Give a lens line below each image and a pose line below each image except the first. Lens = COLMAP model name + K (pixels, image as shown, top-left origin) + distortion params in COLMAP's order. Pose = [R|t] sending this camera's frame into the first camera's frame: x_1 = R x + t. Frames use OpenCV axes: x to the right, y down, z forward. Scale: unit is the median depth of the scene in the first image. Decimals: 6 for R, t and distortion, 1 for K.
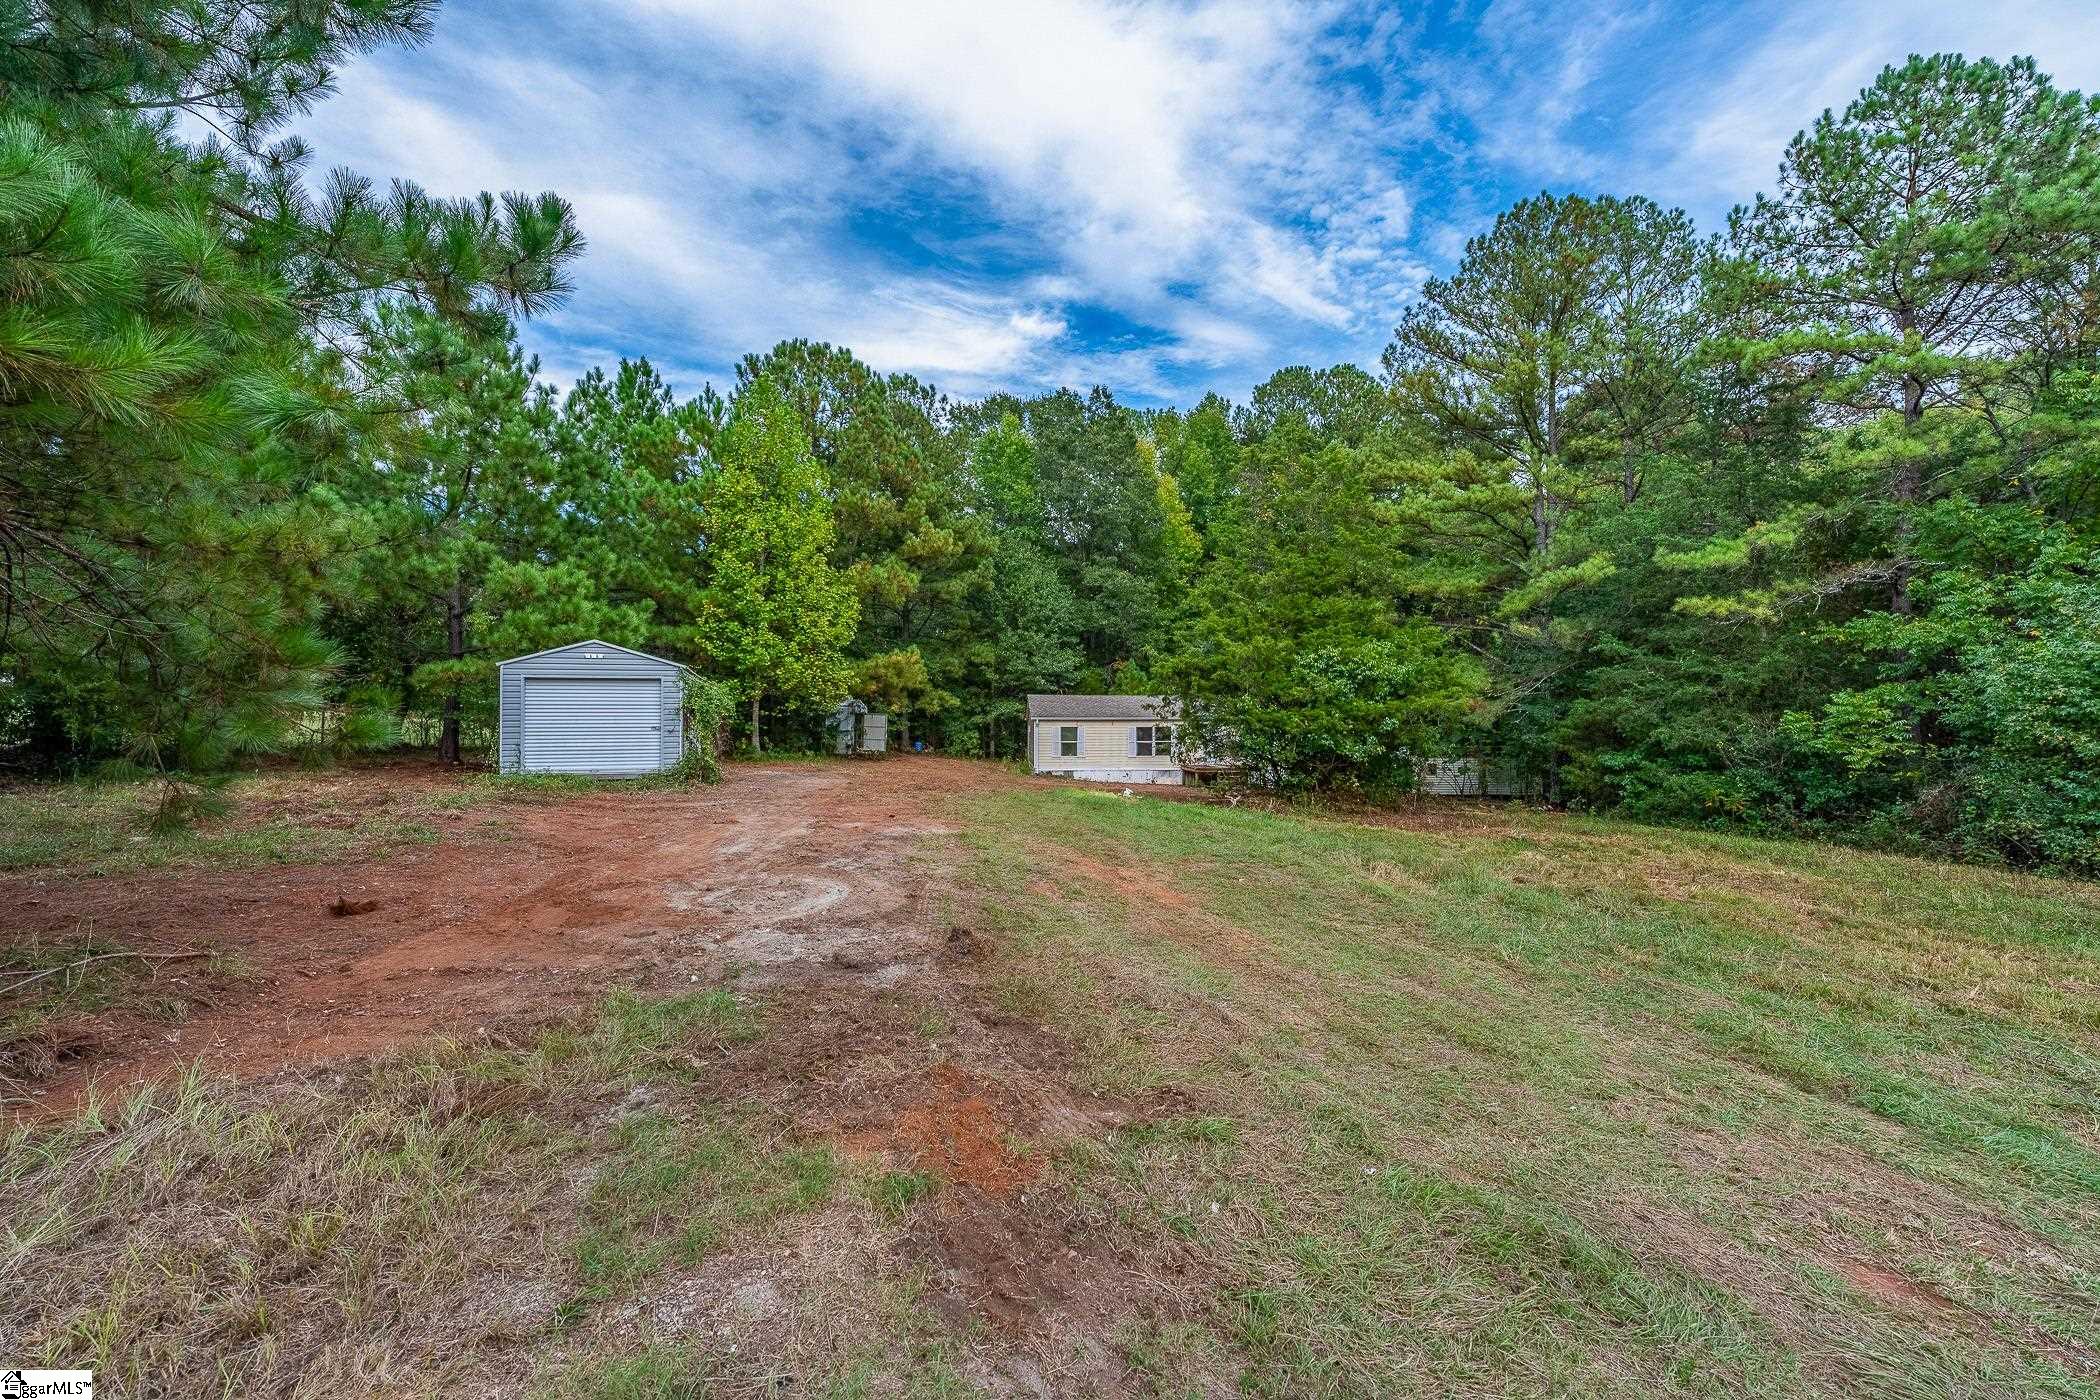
lens RADIAL K [[829.1, 0, 1043.6], [0, 829.1, 697.0], [0, 0, 1]] dist [-0.002181, -0.000046]
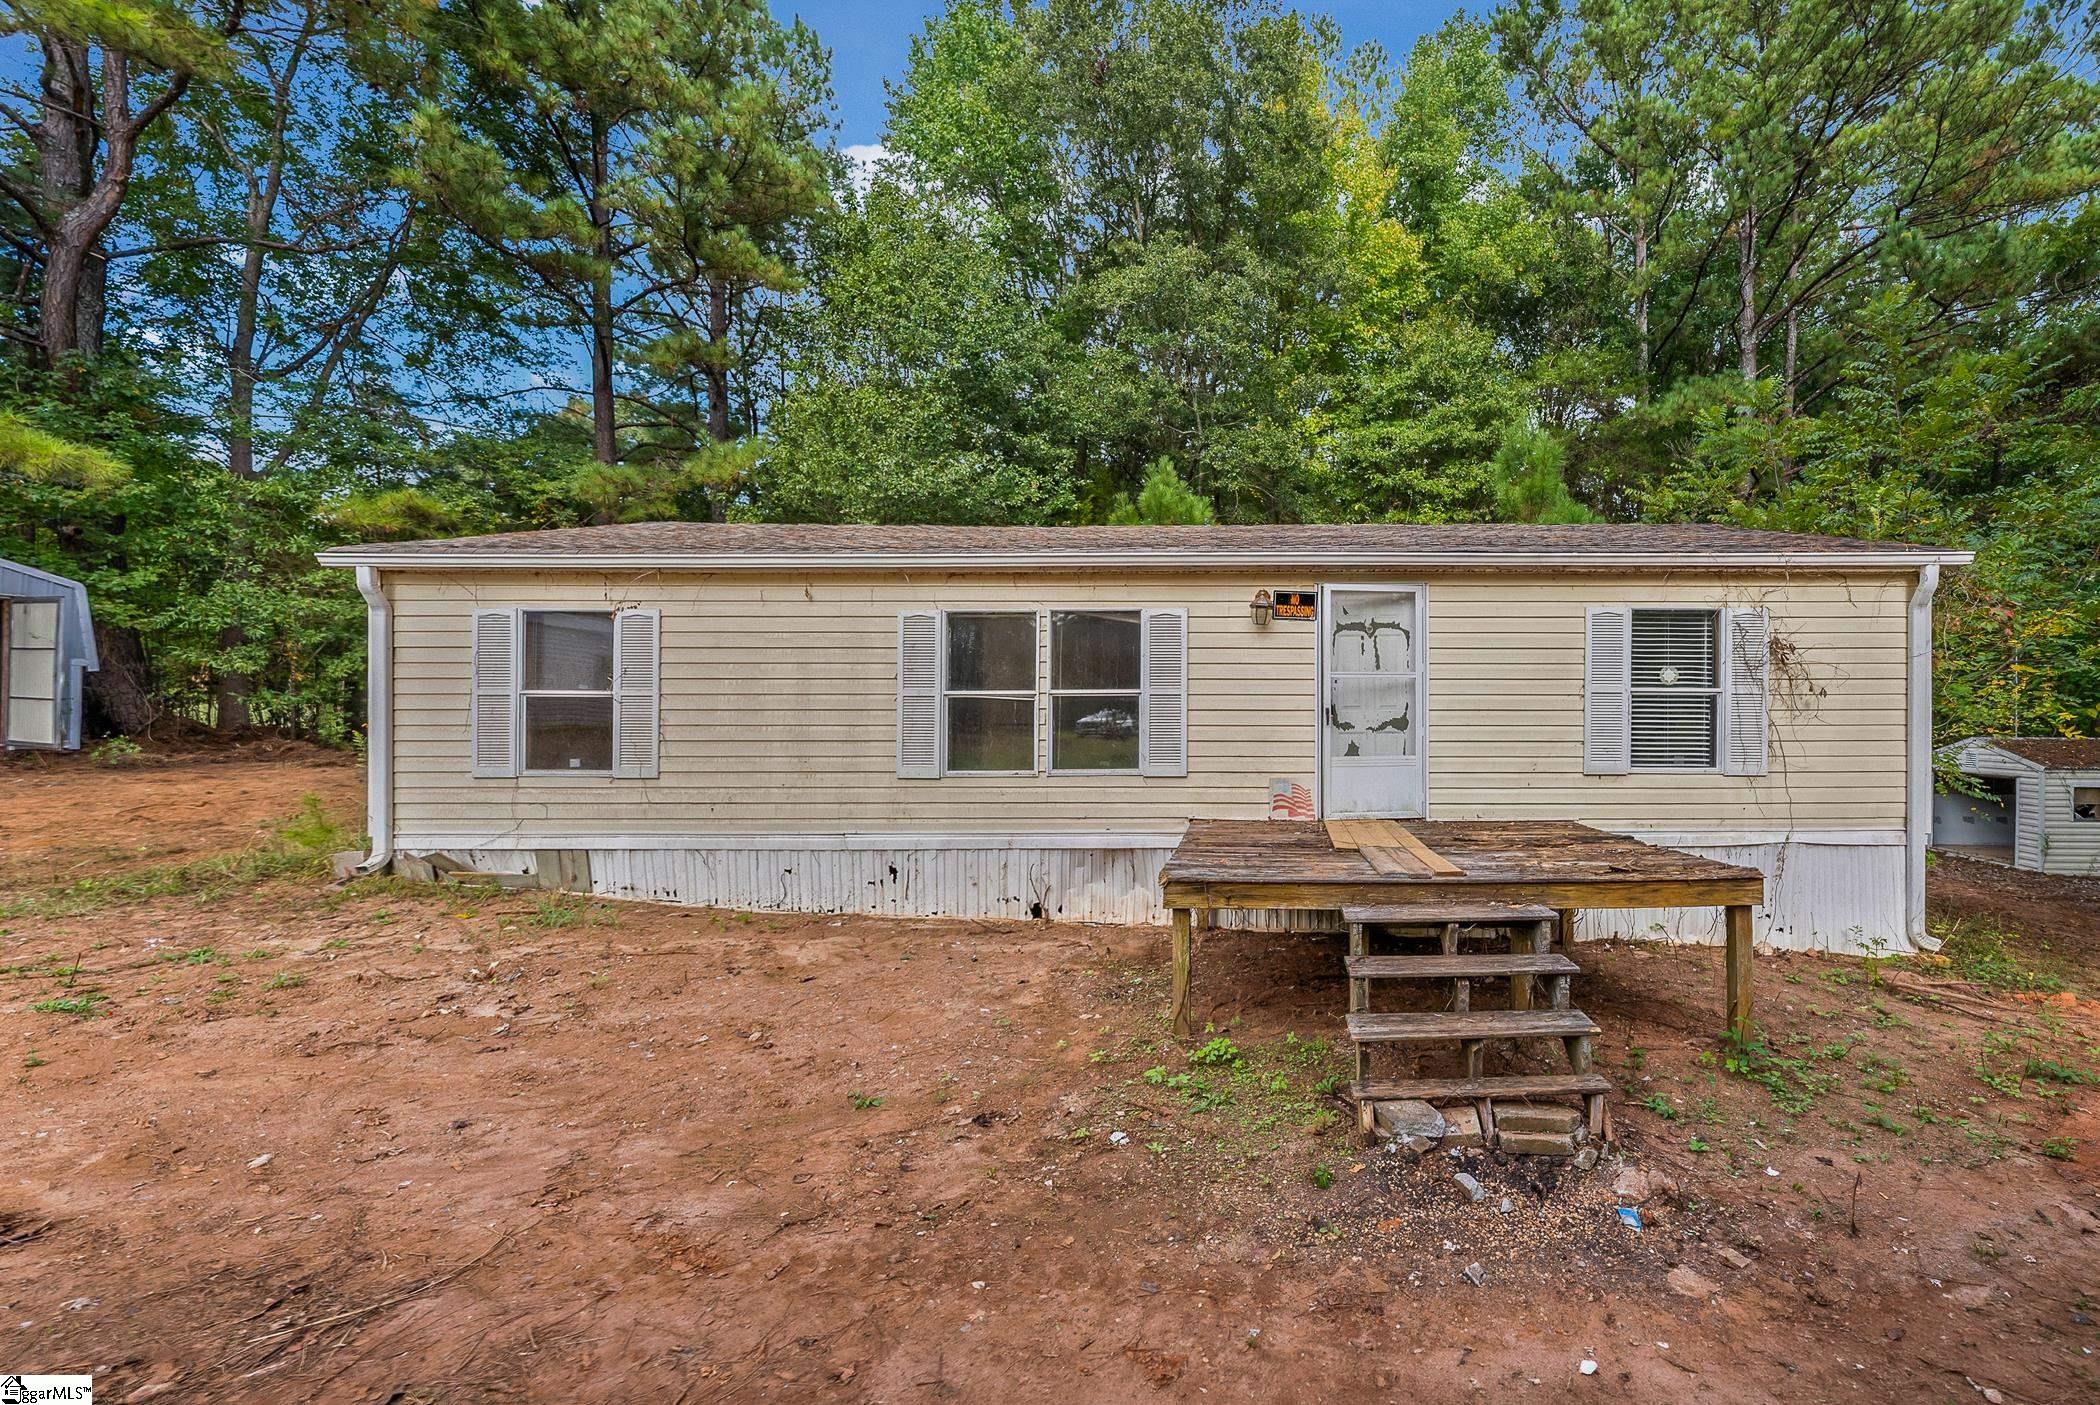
lens RADIAL K [[829.1, 0, 1043.6], [0, 829.1, 699.5], [0, 0, 1]] dist [-0.002181, -0.000046]
pose [[0.998656, -0.004643, -0.051616, 0.125230], [0.005661, 0.999792, 0.019597, 0.045631], [0.051514, -0.019863, 0.998475, 0.717830]]
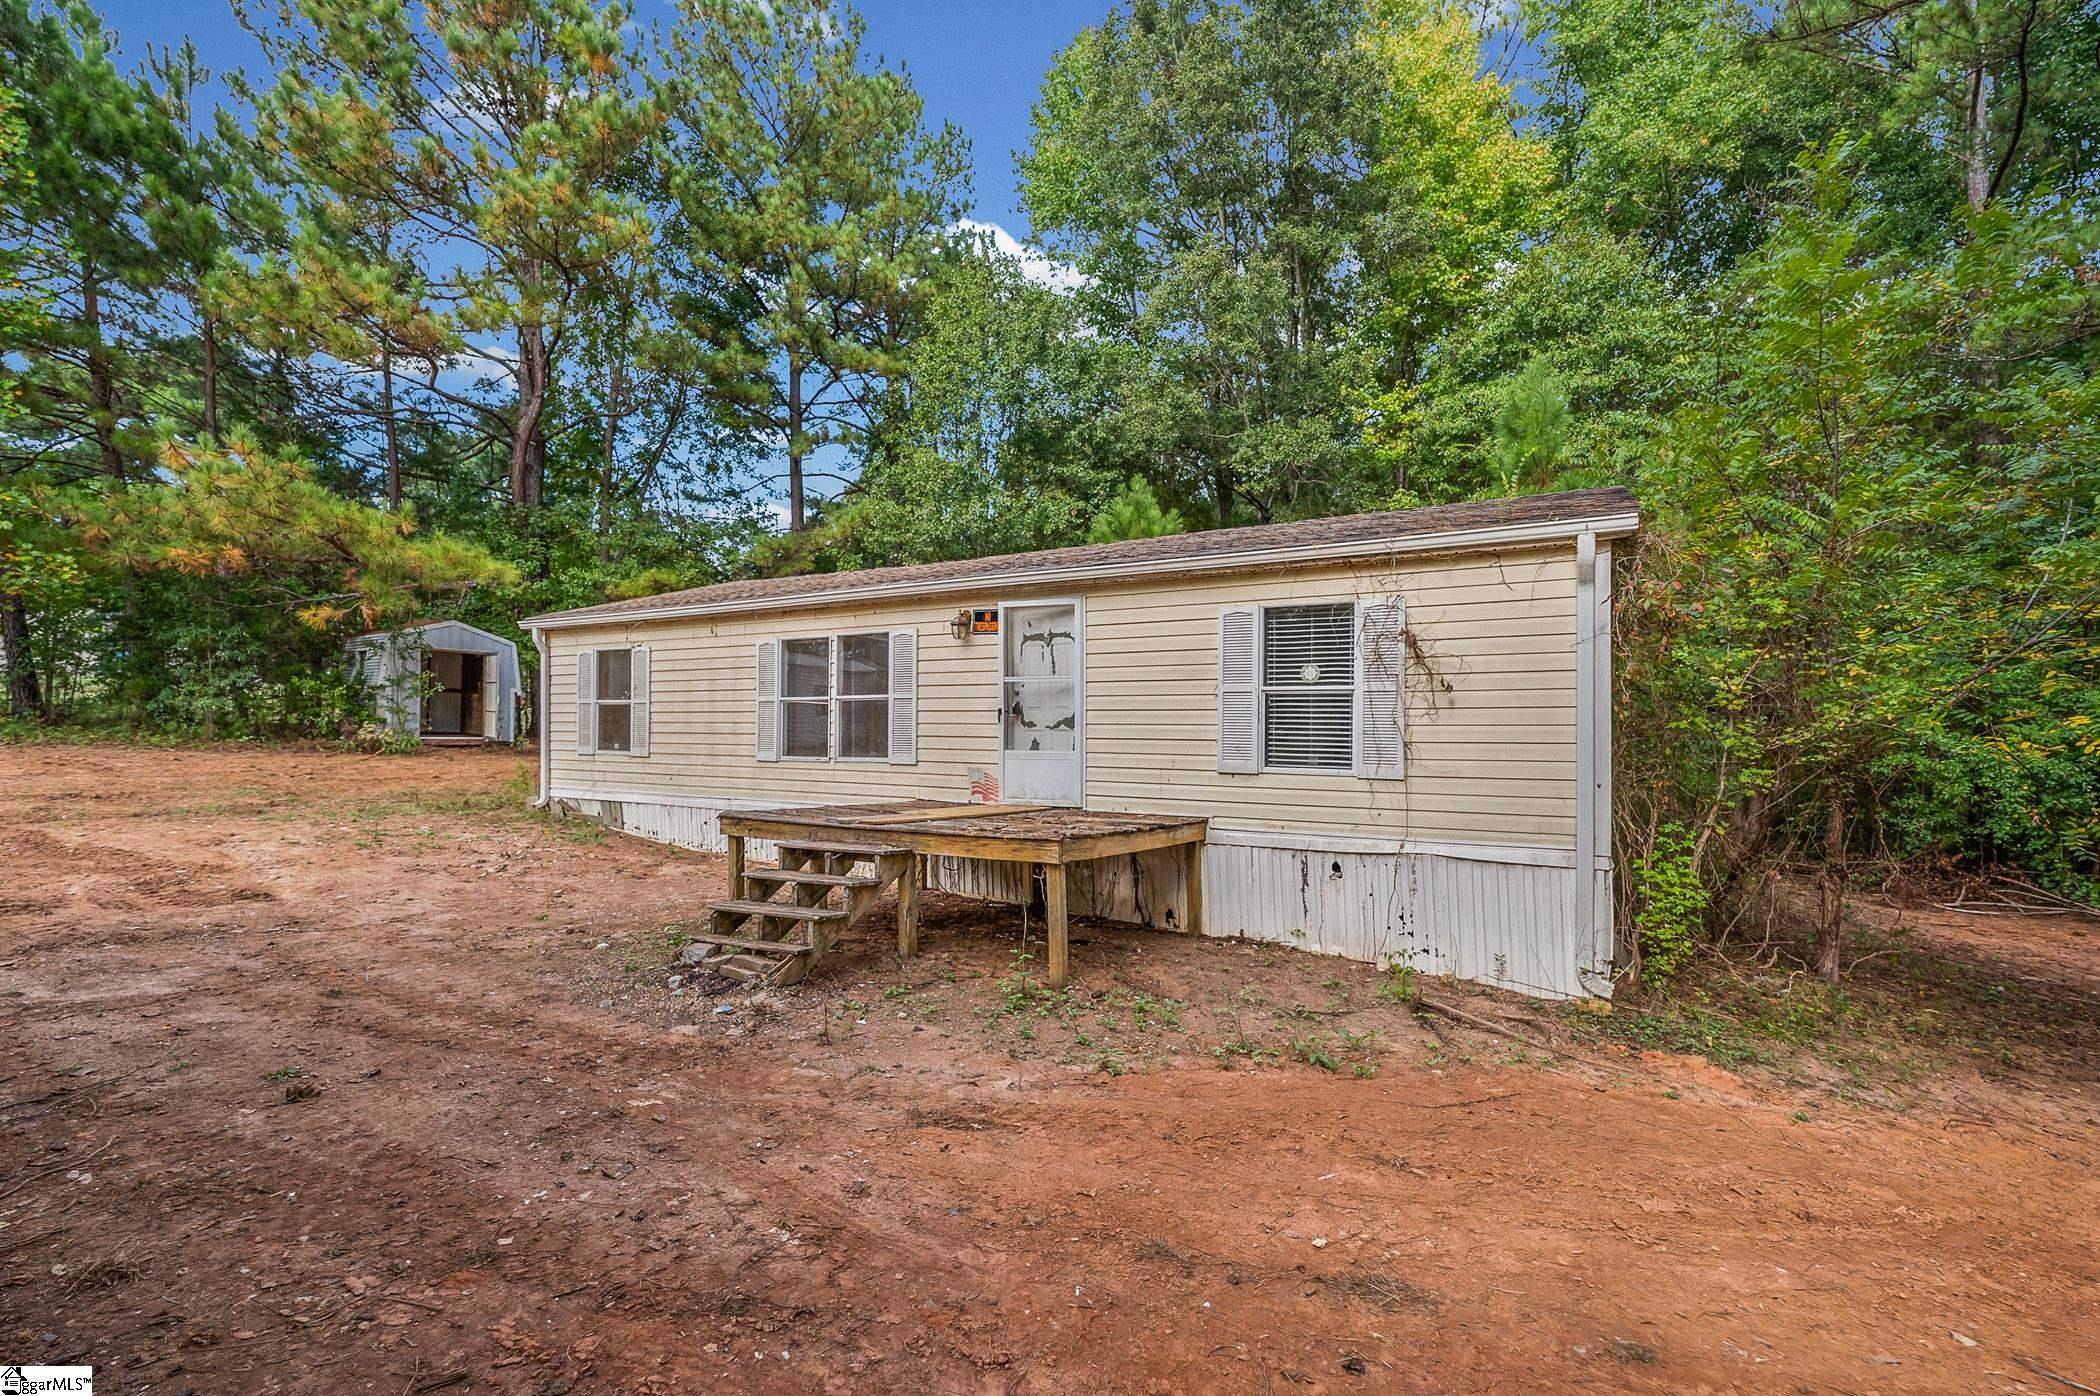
lens RADIAL K [[972.9, 0, 1043.4], [0, 972.9, 736.4], [0, 0, 1]] dist [-0.000339, 0.000300]
pose [[0.815477, 0.005523, -0.578763, 0.302512], [0.005140, 0.999846, 0.016783, 0.053265], [0.578766, -0.016661, 0.815323, 0.706985]]
